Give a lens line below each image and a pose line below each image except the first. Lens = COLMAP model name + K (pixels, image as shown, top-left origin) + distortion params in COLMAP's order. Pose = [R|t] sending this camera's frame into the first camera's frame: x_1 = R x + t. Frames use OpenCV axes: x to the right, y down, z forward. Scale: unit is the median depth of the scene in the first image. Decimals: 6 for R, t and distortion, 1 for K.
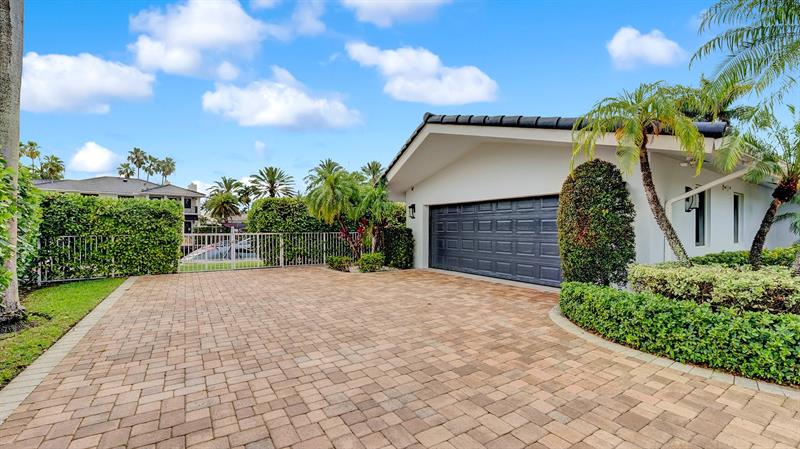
lens RADIAL K [[327.9, 0, 399.5], [0, 327.9, 225.3], [0, 0, 1]] dist [-0.019406, 0.000522]
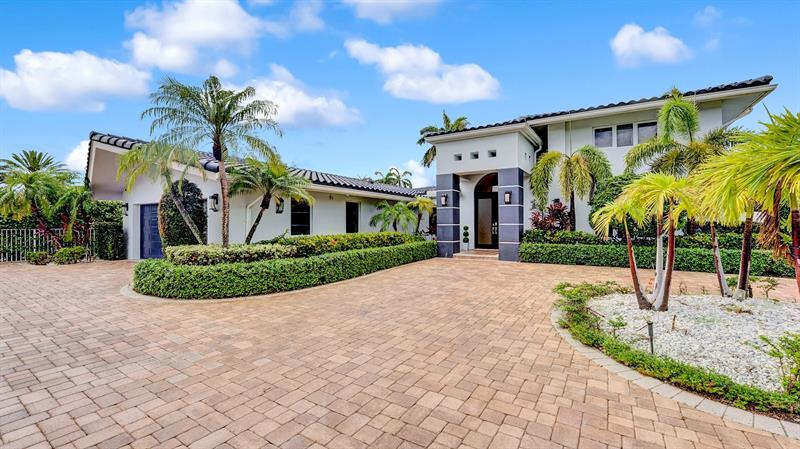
lens RADIAL K [[327.9, 0, 399.5], [0, 327.9, 225.3], [0, 0, 1]] dist [-0.019406, 0.000522]
pose [[0.912274, -0.003762, 0.409564, 0.663746], [0.000667, 0.999970, 0.007700, 0.005940], [-0.409581, -0.006751, 0.912249, -0.586481]]
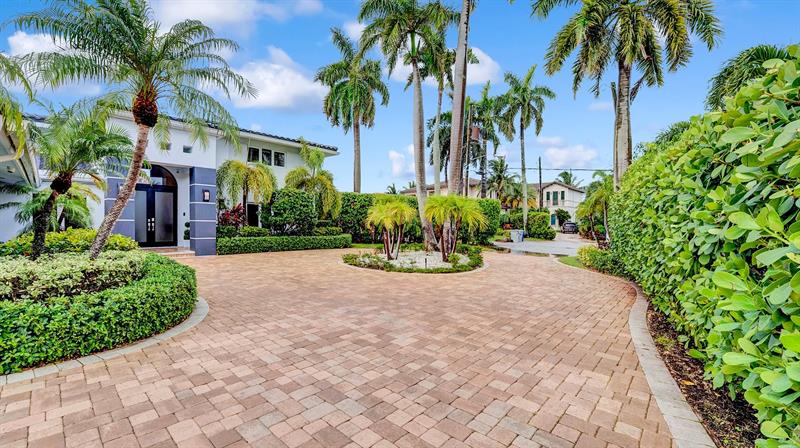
lens RADIAL K [[327.9, 0, 399.5], [0, 327.9, 224.8], [0, 0, 1]] dist [-0.019406, 0.000522]
pose [[-0.246234, -0.011329, 0.969144, -0.214909], [-0.020100, 0.999776, 0.006581, 0.002091], [-0.969002, -0.017859, -0.246406, 0.225709]]
